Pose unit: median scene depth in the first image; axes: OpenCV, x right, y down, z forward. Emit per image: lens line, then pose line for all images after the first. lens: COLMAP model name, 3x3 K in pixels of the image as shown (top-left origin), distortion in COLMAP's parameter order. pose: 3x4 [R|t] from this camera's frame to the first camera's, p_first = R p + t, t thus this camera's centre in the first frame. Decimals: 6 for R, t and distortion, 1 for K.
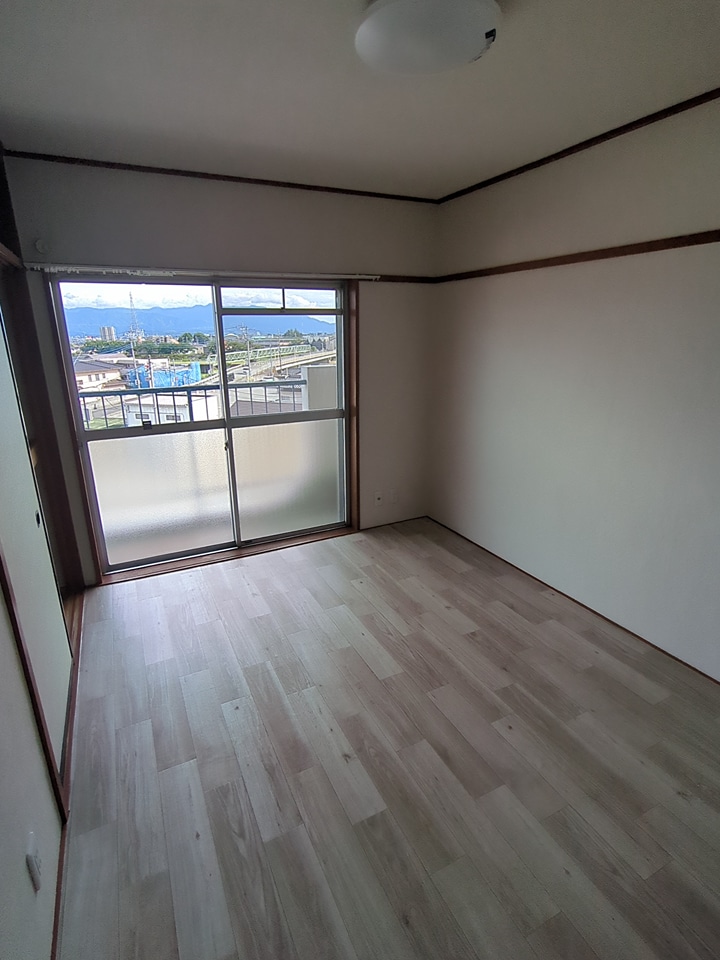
lens RADIAL K [[482.4, 0, 360.0], [0, 482.4, 480.0], [0, 0, 1]] dist [0.023676, 0.000086]
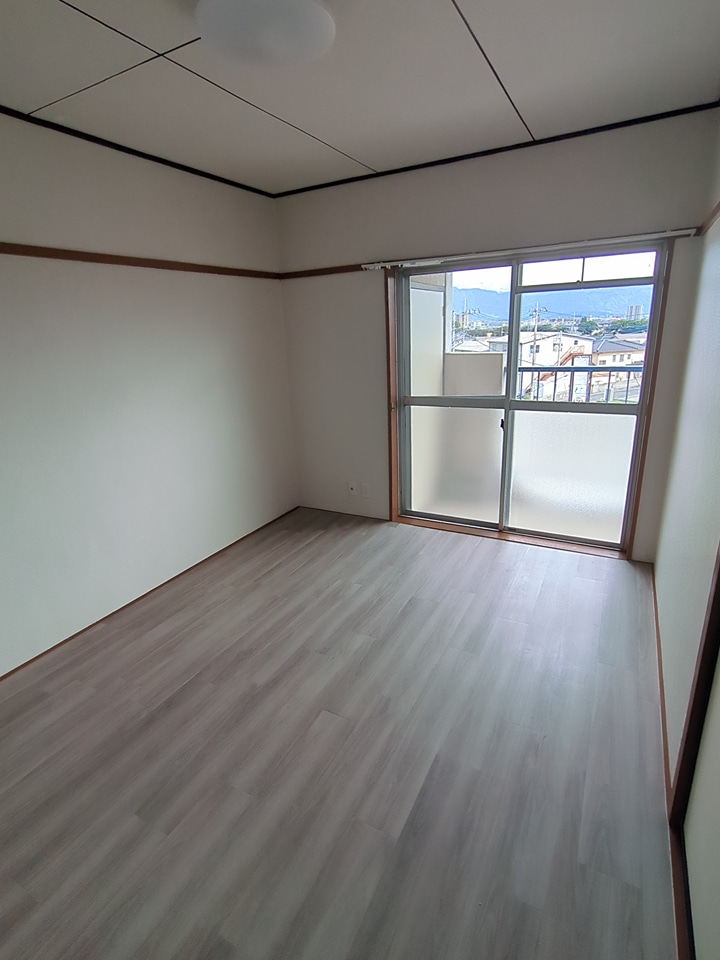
lens RADIAL K [[503.1, 0, 356.1], [0, 503.1, 479.0], [0, 0, 1]] dist [-0.003038, -0.000672]
pose [[0.560368, 0.234651, -0.794309, 0.405457], [-0.212268, 0.967685, 0.136119, -0.043522], [0.800581, 0.092330, 0.592068, 0.161526]]
